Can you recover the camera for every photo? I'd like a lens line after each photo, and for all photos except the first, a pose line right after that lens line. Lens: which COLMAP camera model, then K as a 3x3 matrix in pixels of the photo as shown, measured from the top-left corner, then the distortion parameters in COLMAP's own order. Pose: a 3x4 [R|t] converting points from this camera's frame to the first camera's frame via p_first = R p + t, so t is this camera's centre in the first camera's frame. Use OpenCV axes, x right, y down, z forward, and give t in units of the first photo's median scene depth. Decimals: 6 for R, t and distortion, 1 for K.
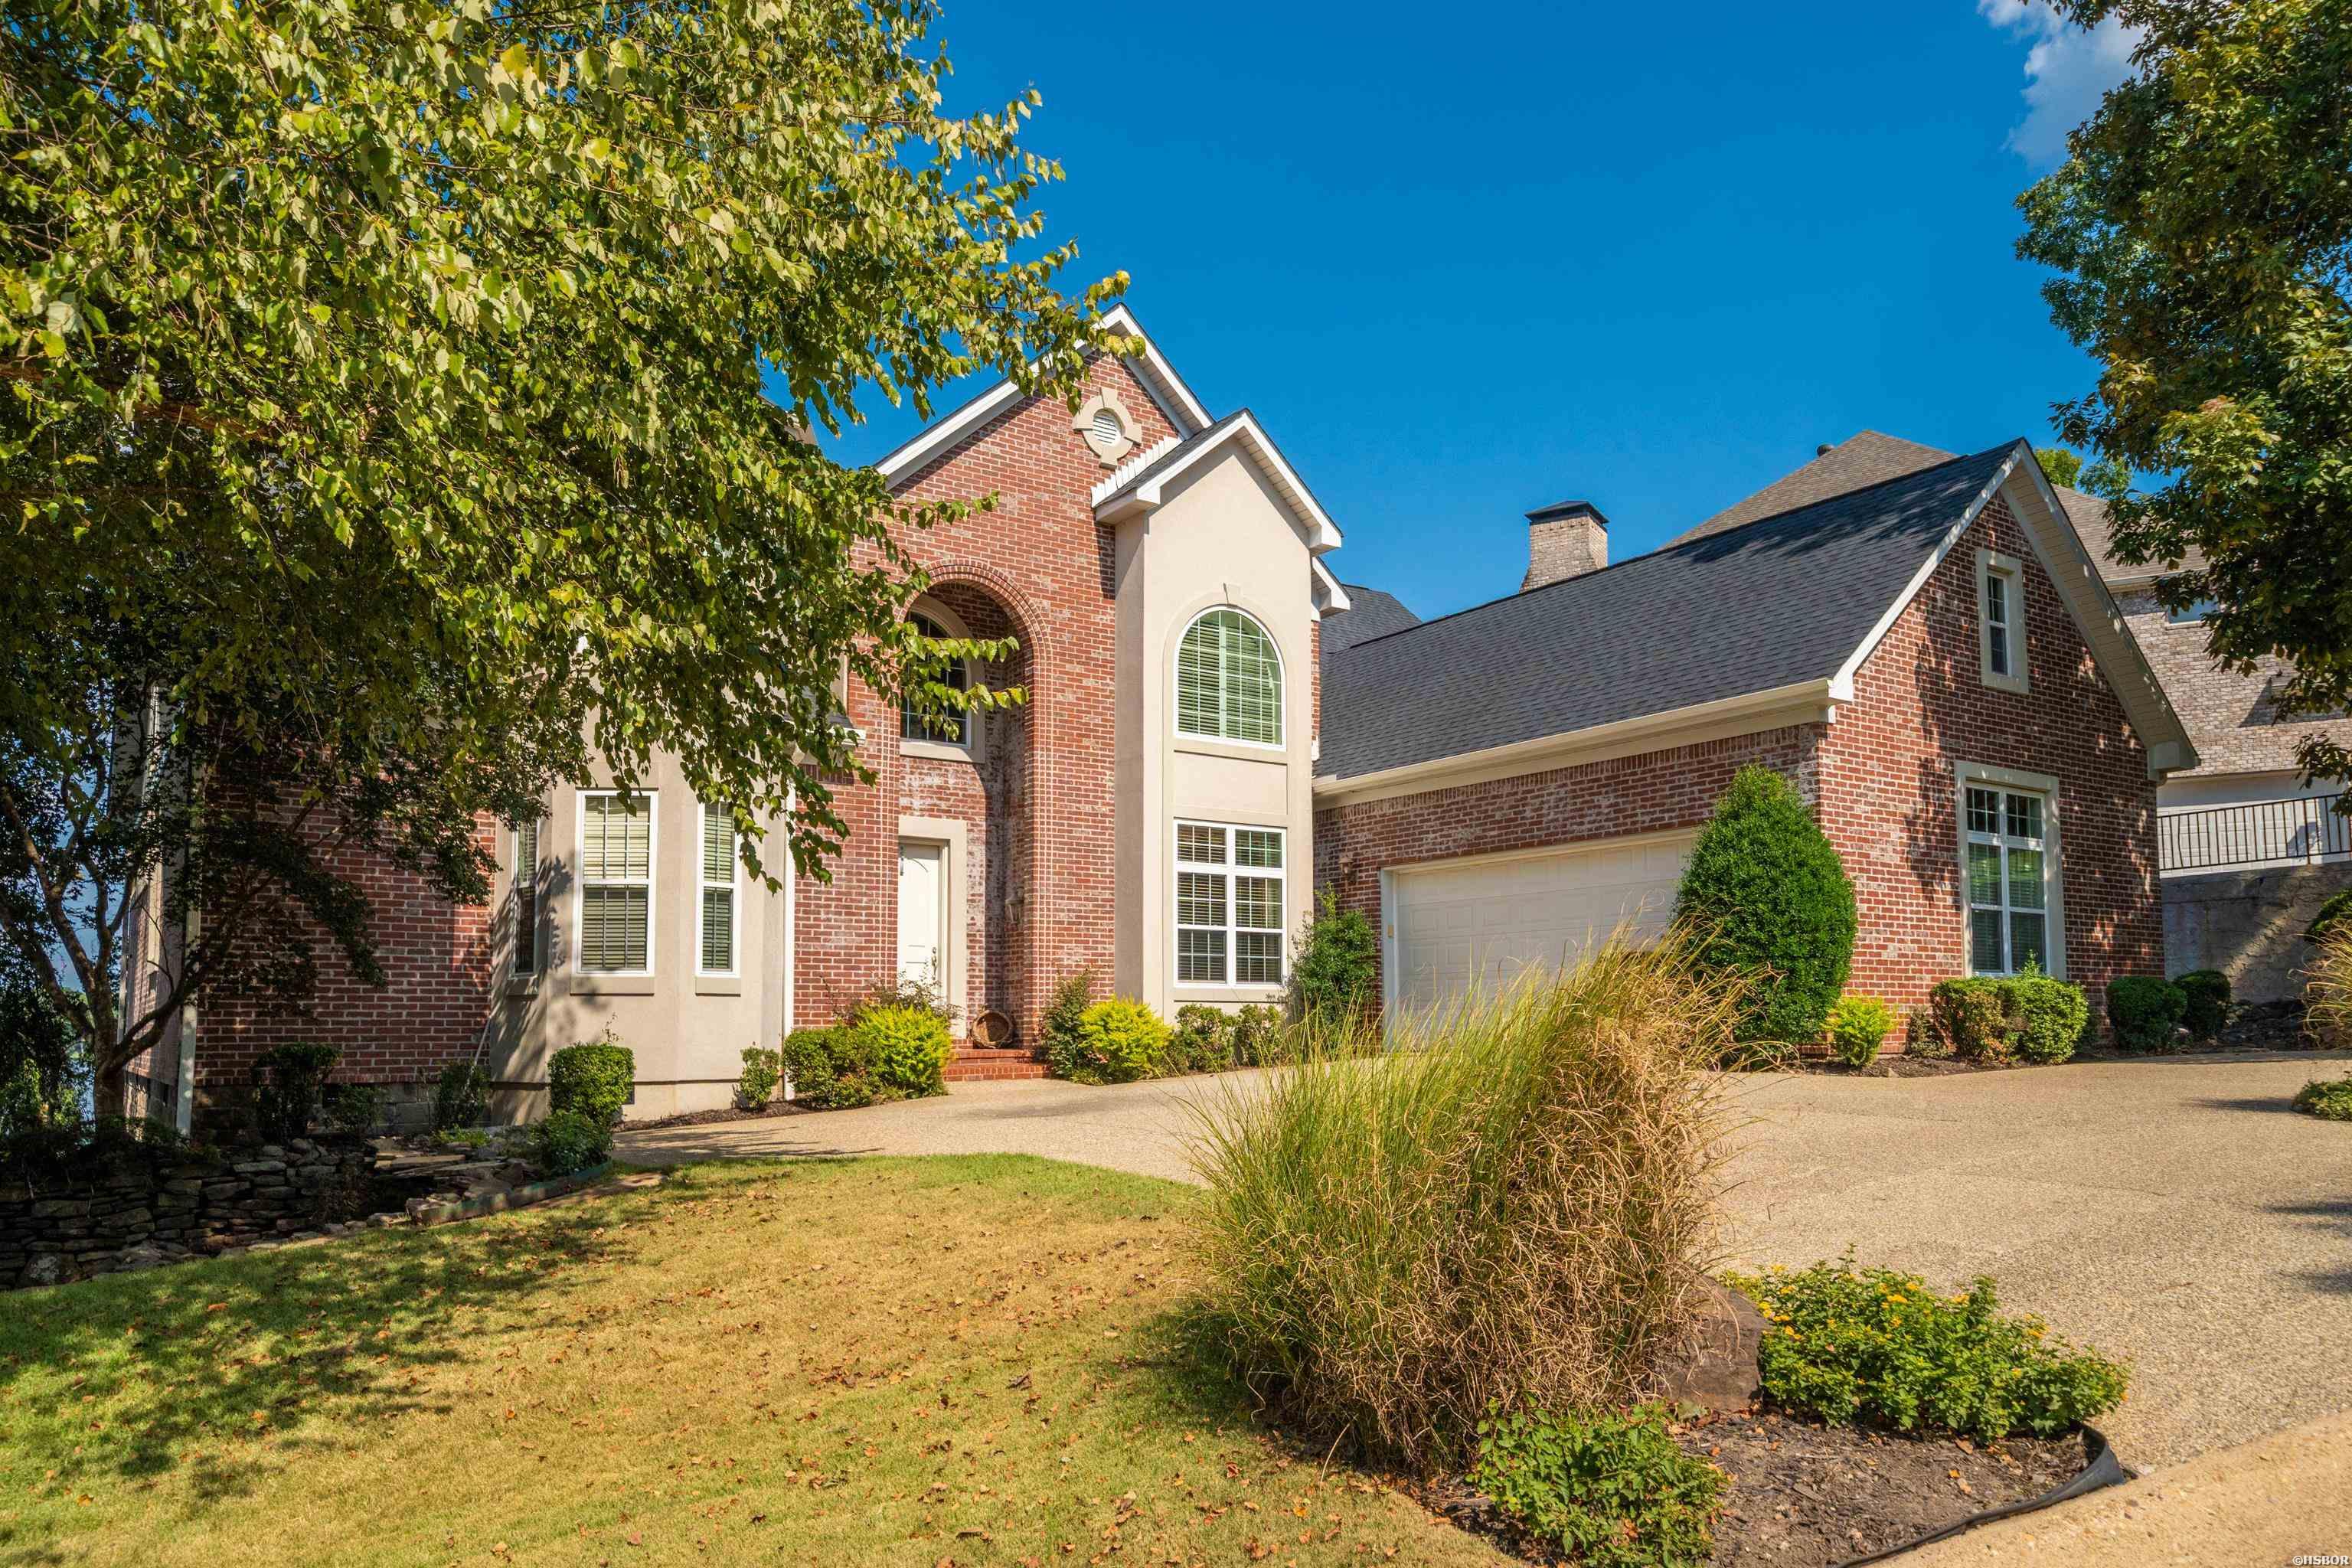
lens RADIAL K [[1582.3, 0, 1176.1], [0, 1582.3, 774.8], [0, 0, 1]] dist [-0.005571, -0.000870]
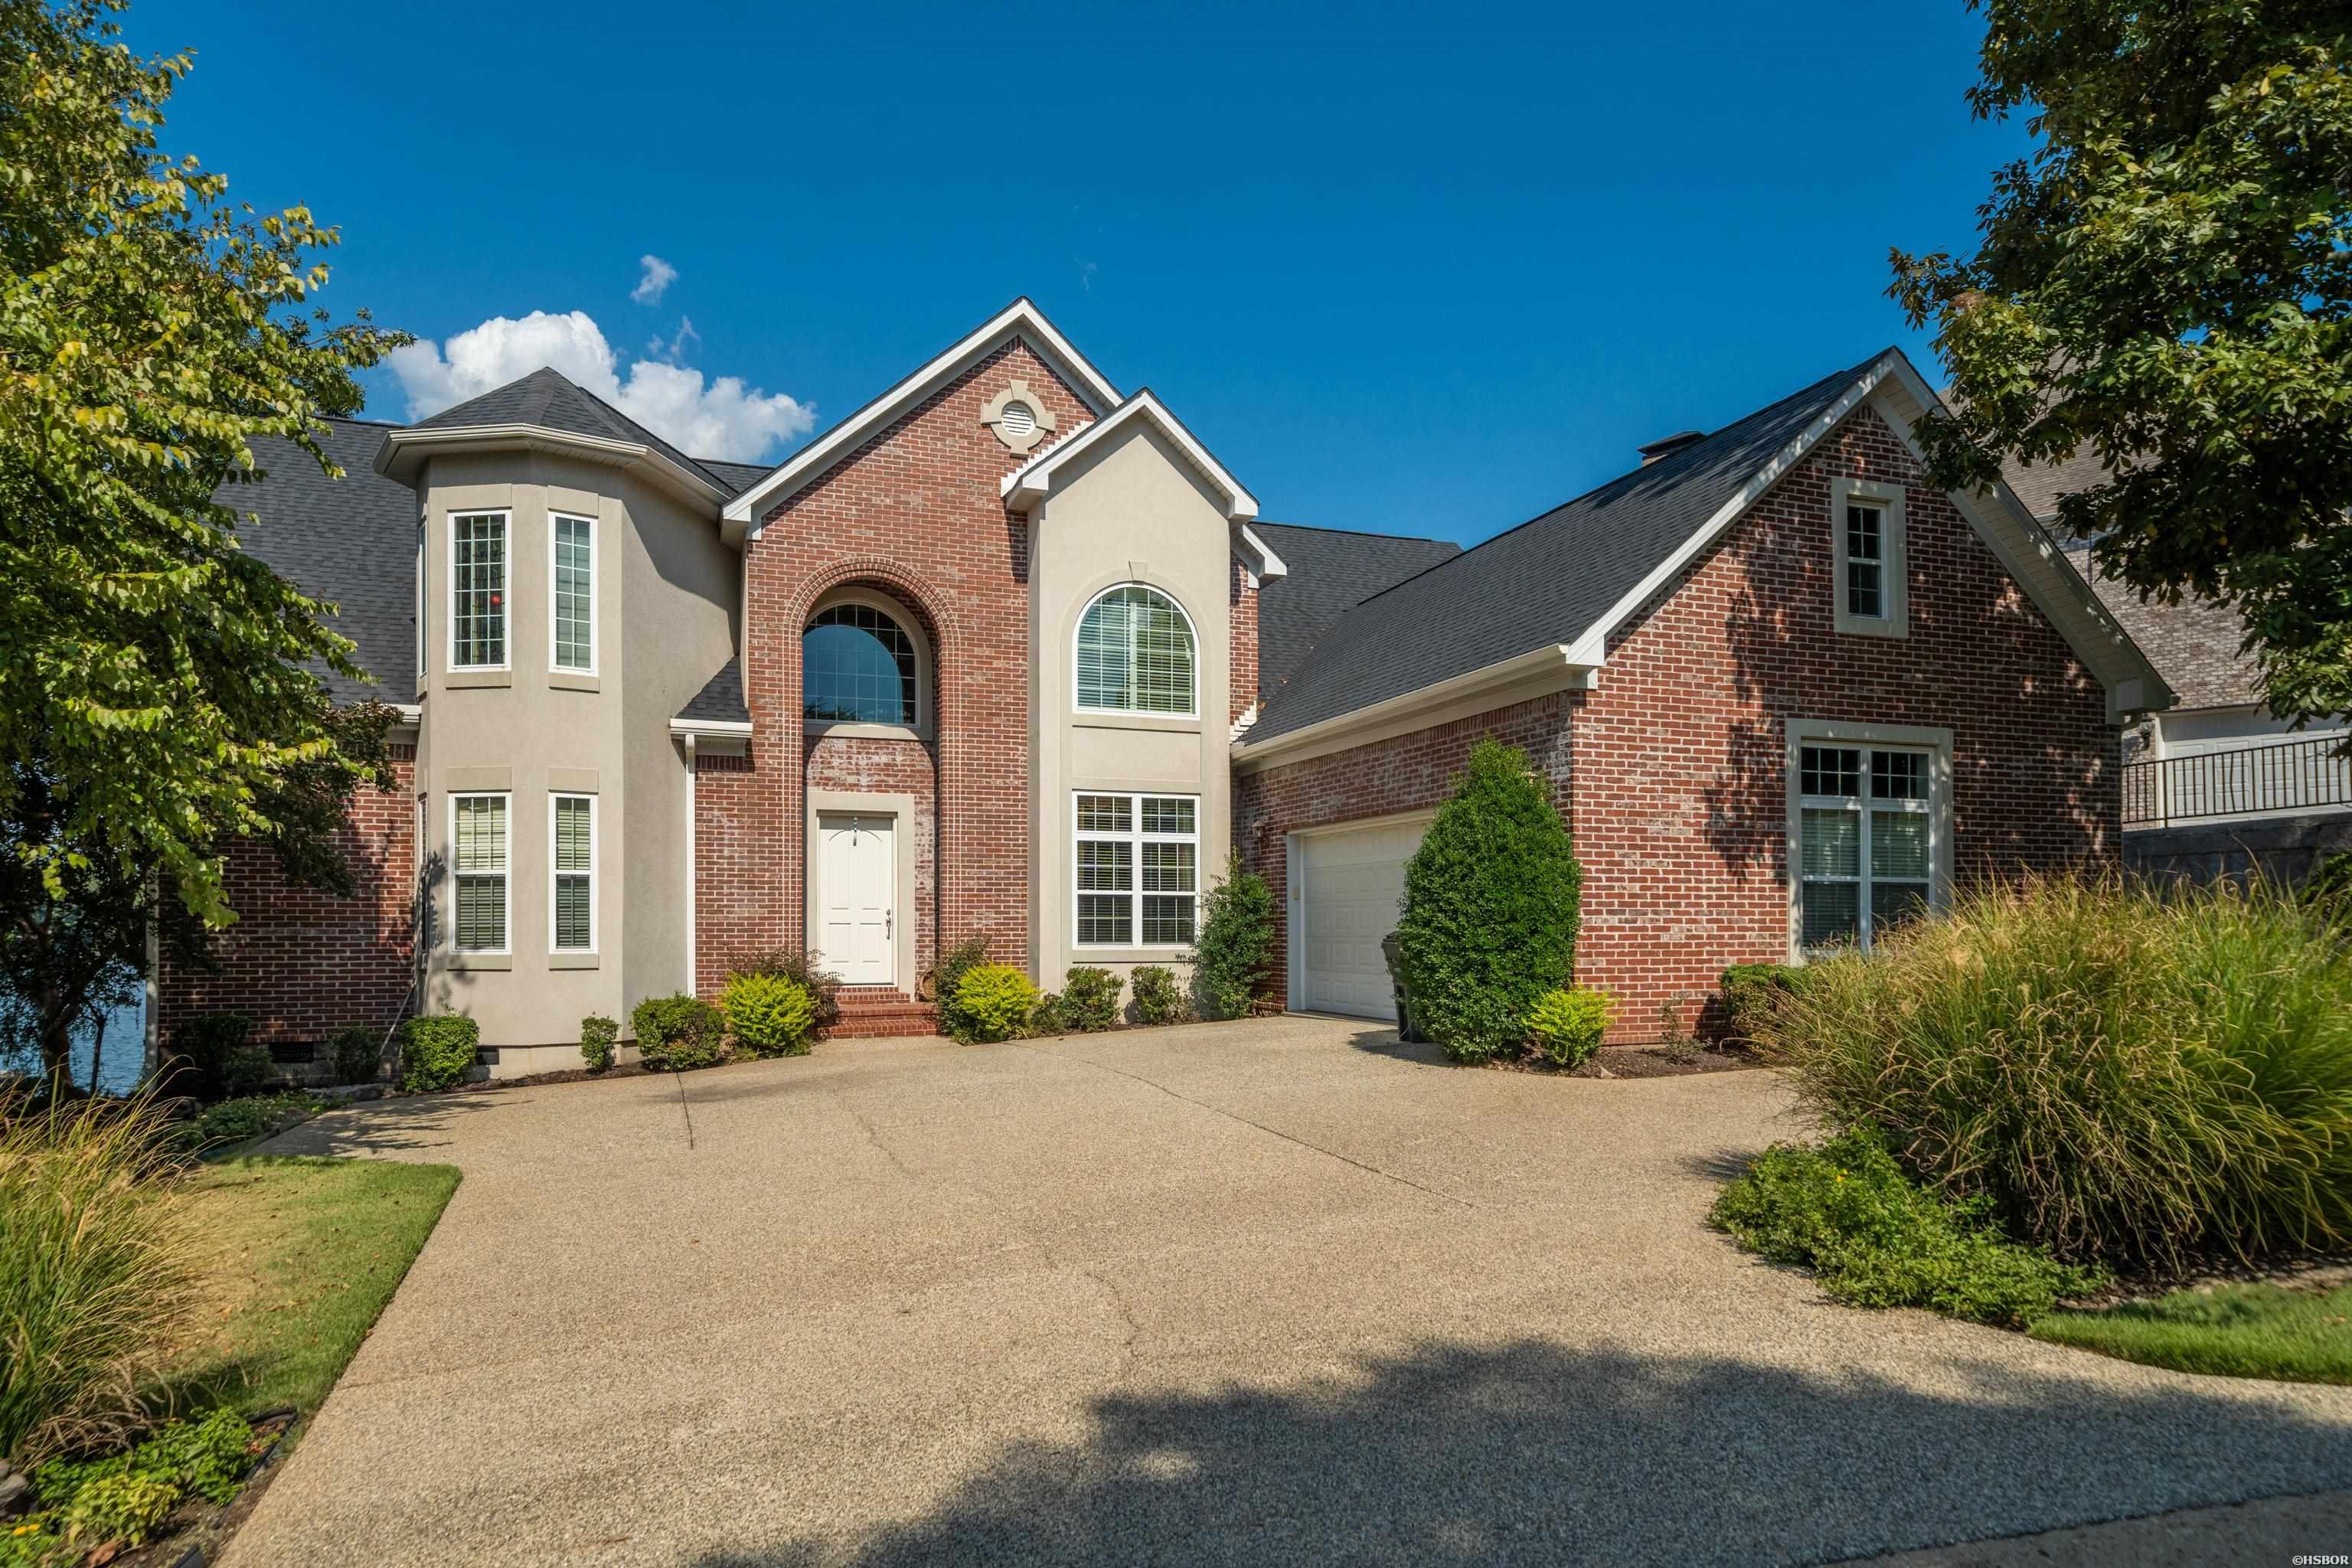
lens RADIAL K [[1404.1, 0, 1177.0], [0, 1404.1, 795.0], [0, 0, 1]] dist [-0.000457, 0.000956]
pose [[0.968118, -0.021588, -0.249561, 0.297433], [0.037895, 0.997435, 0.060721, -0.023381], [0.247610, -0.068242, 0.966454, 0.110864]]
